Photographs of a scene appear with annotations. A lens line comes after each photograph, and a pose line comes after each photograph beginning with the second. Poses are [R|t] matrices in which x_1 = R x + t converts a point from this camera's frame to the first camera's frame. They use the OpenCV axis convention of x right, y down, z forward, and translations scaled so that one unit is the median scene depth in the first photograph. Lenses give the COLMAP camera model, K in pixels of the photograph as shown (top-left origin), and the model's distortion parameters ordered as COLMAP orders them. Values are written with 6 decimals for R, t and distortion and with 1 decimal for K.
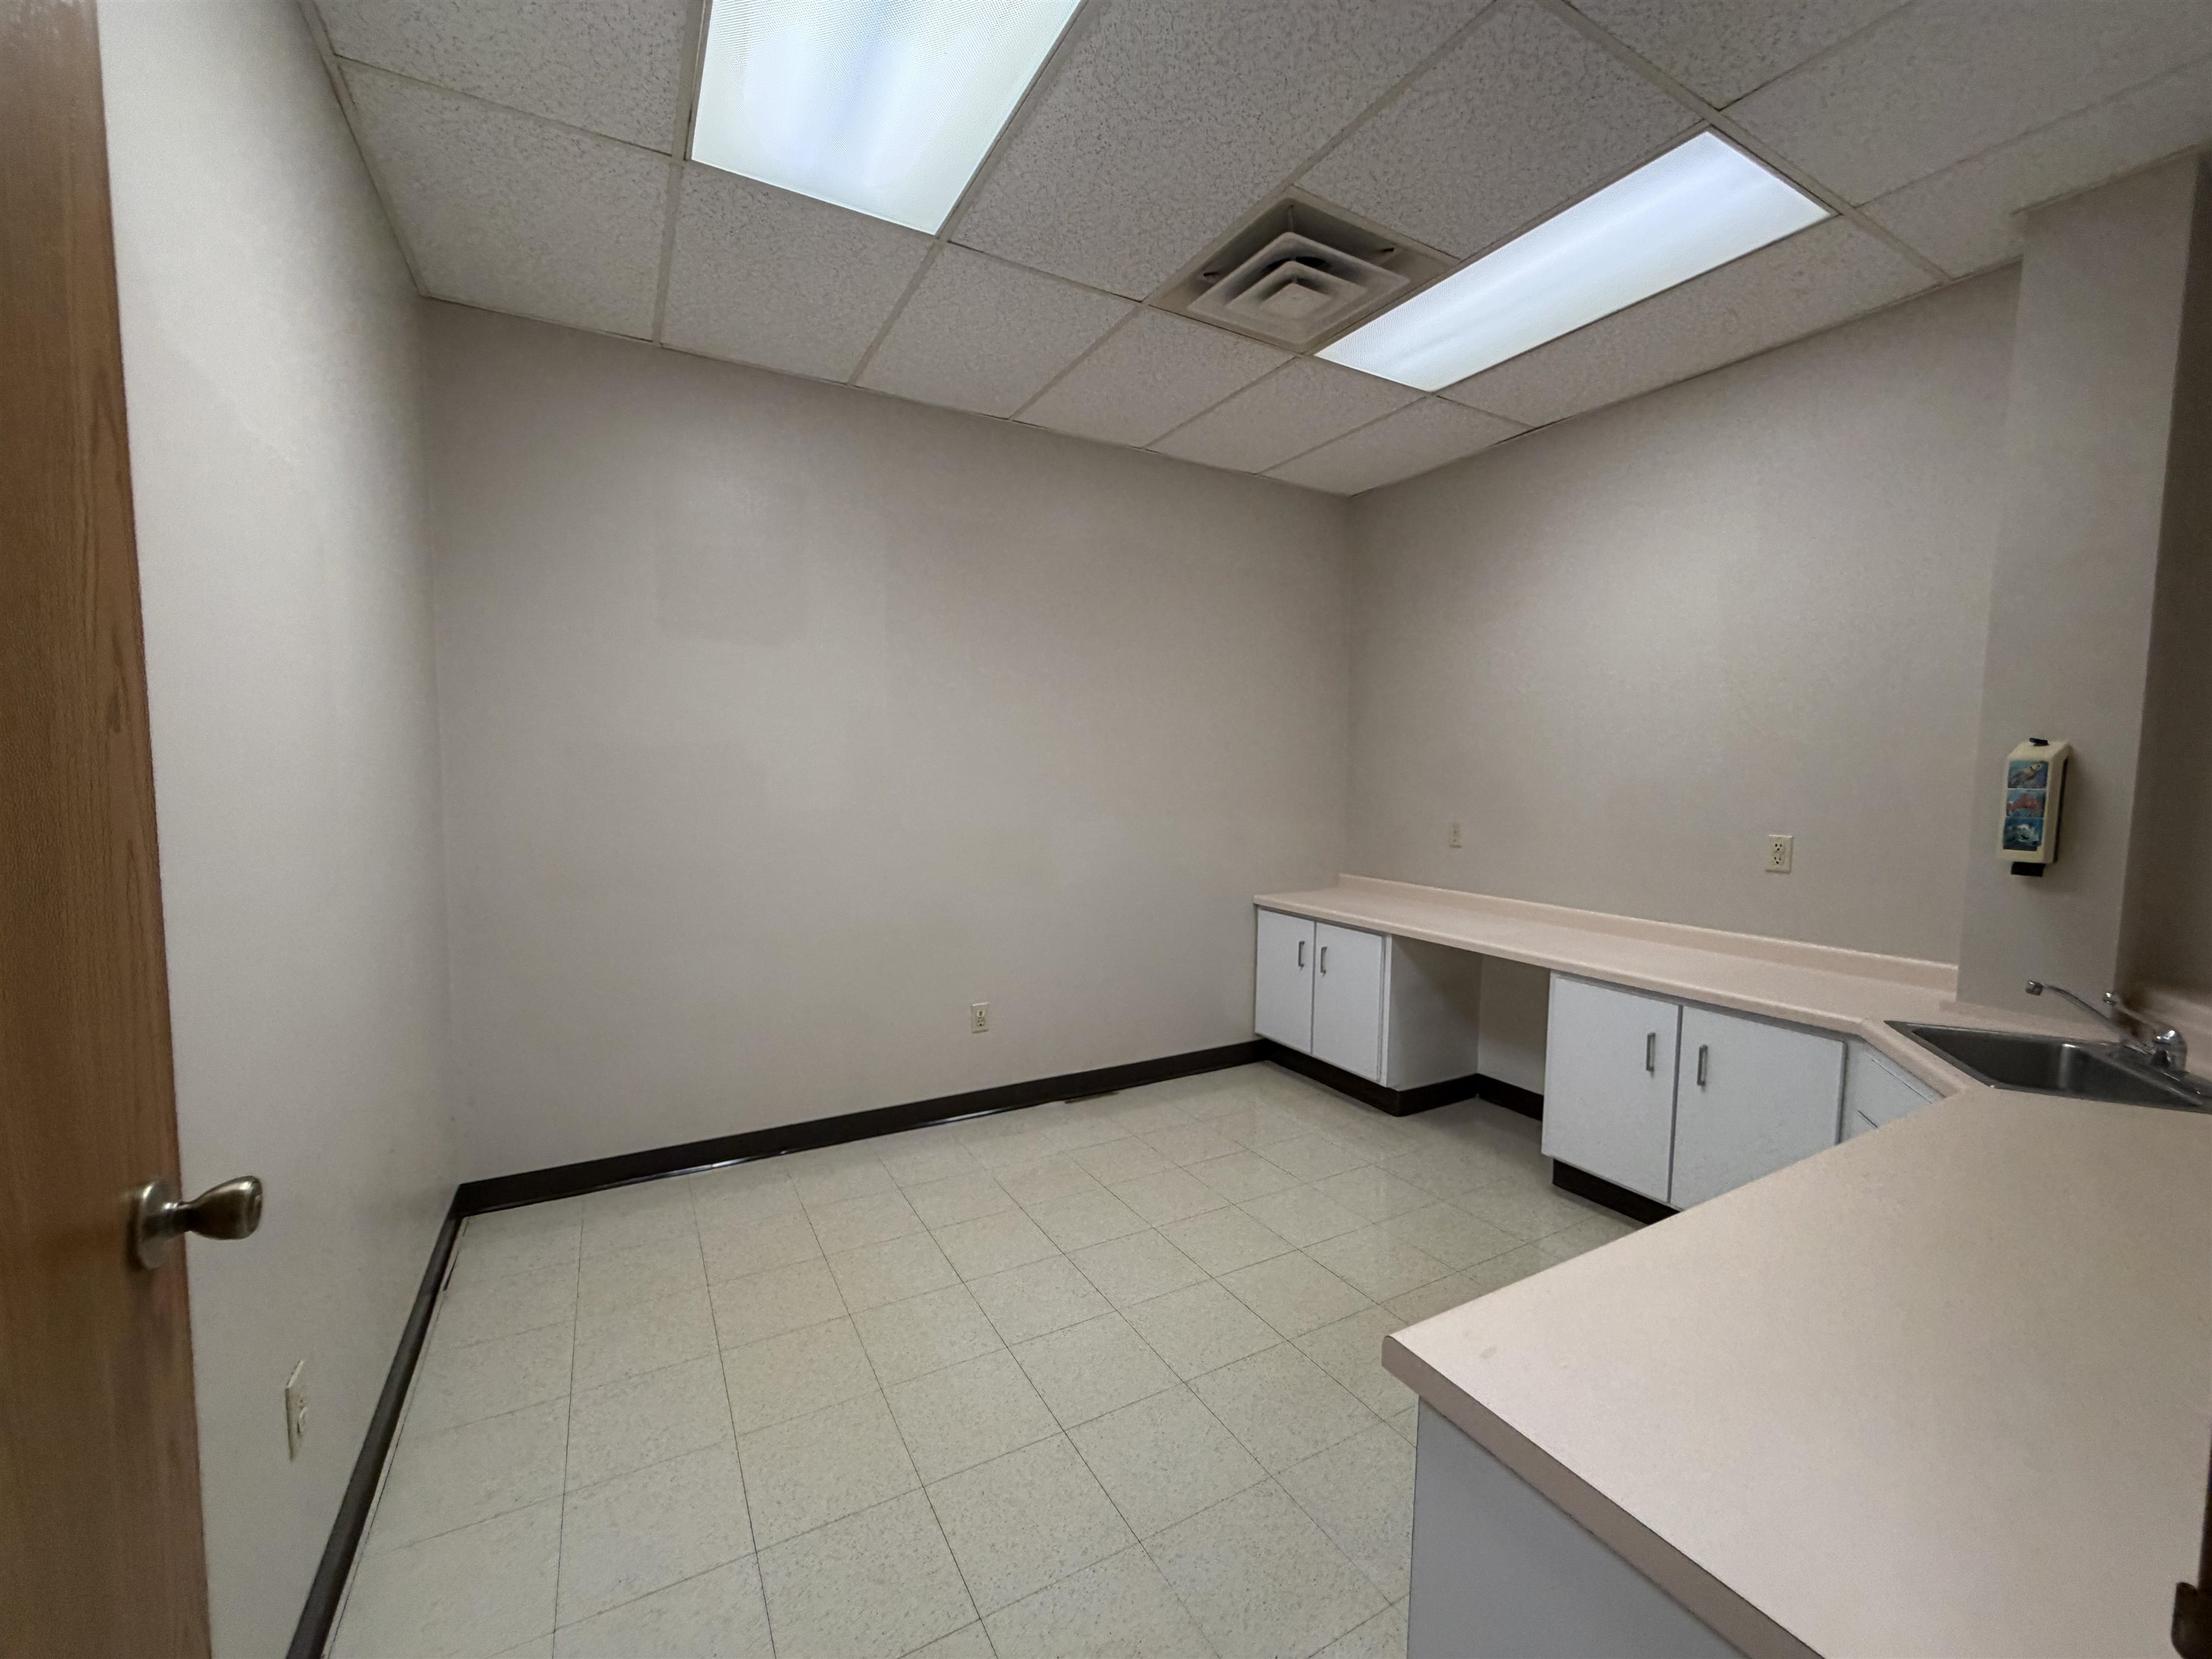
lens RADIAL K [[882.1, 0, 1096.2], [0, 882.1, 831.1], [0, 0, 1]] dist [-0.000327, -0.000164]
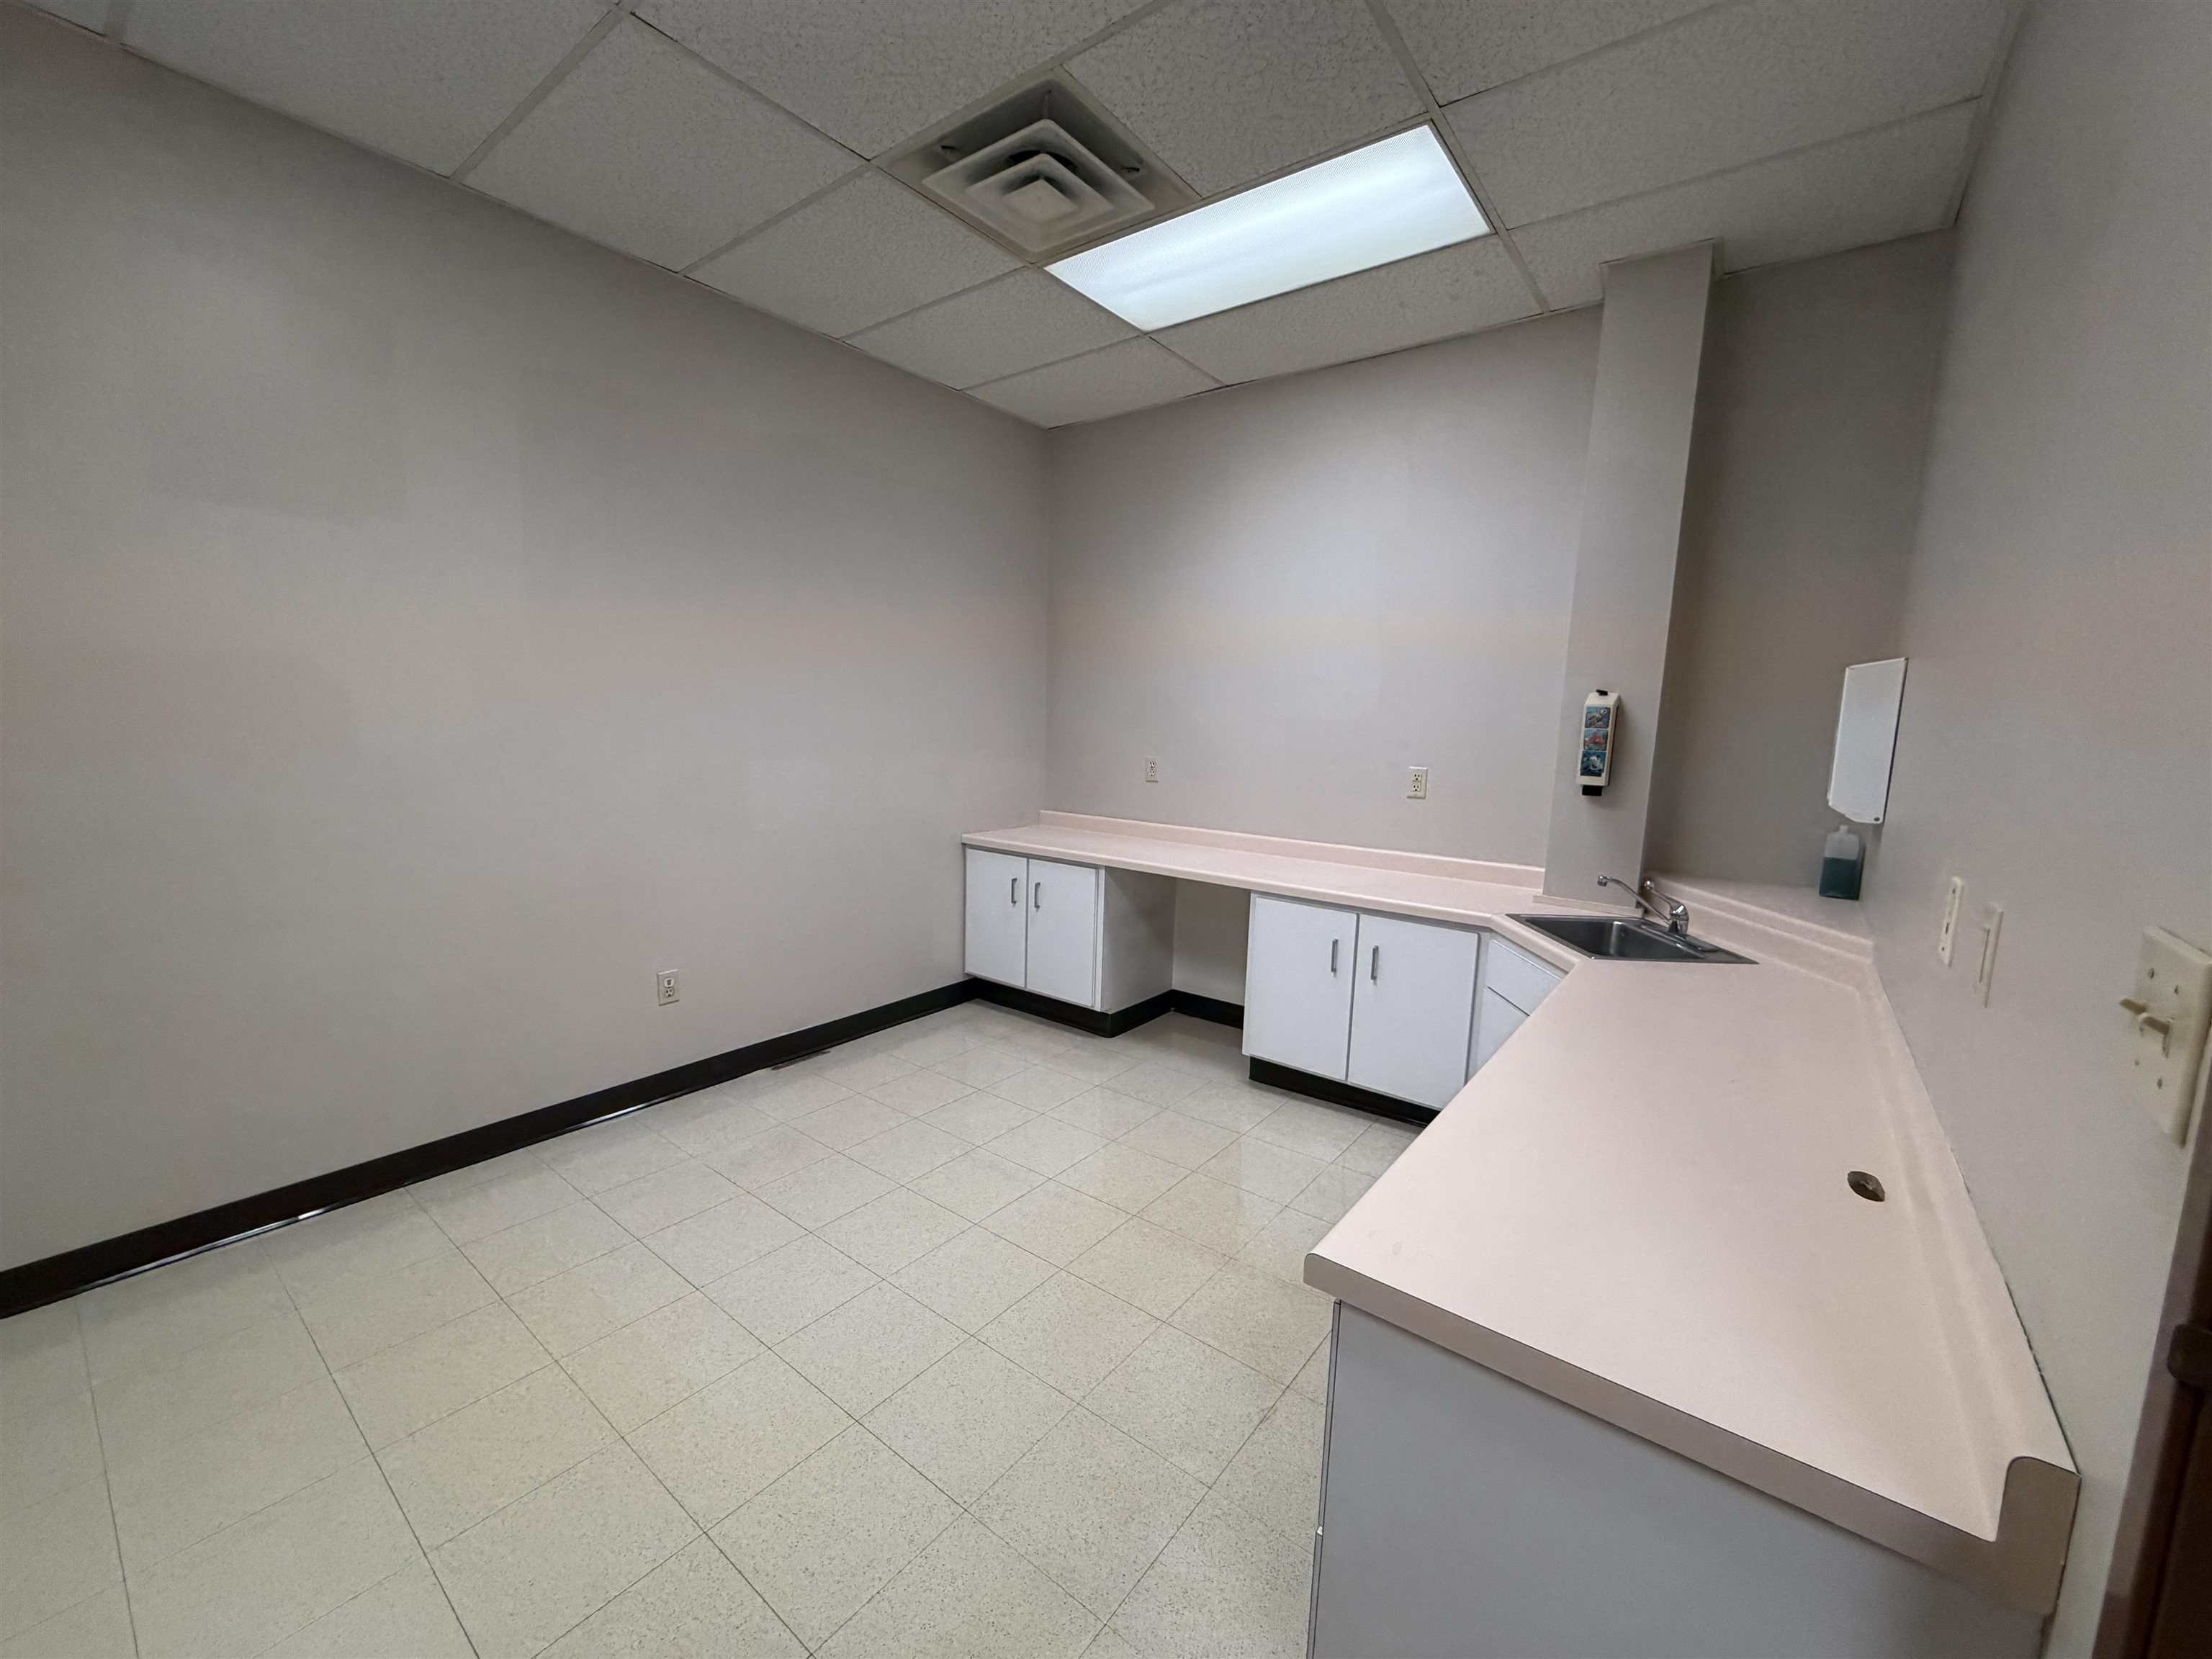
lens RADIAL K [[882.1, 0, 1096.2], [0, 882.1, 831.1], [0, 0, 1]] dist [-0.000327, -0.000164]
pose [[0.920728, -0.036809, 0.388465, -0.097245], [0.010267, 0.997481, 0.070180, 0.002562], [-0.390070, -0.060628, 0.918787, 0.064127]]
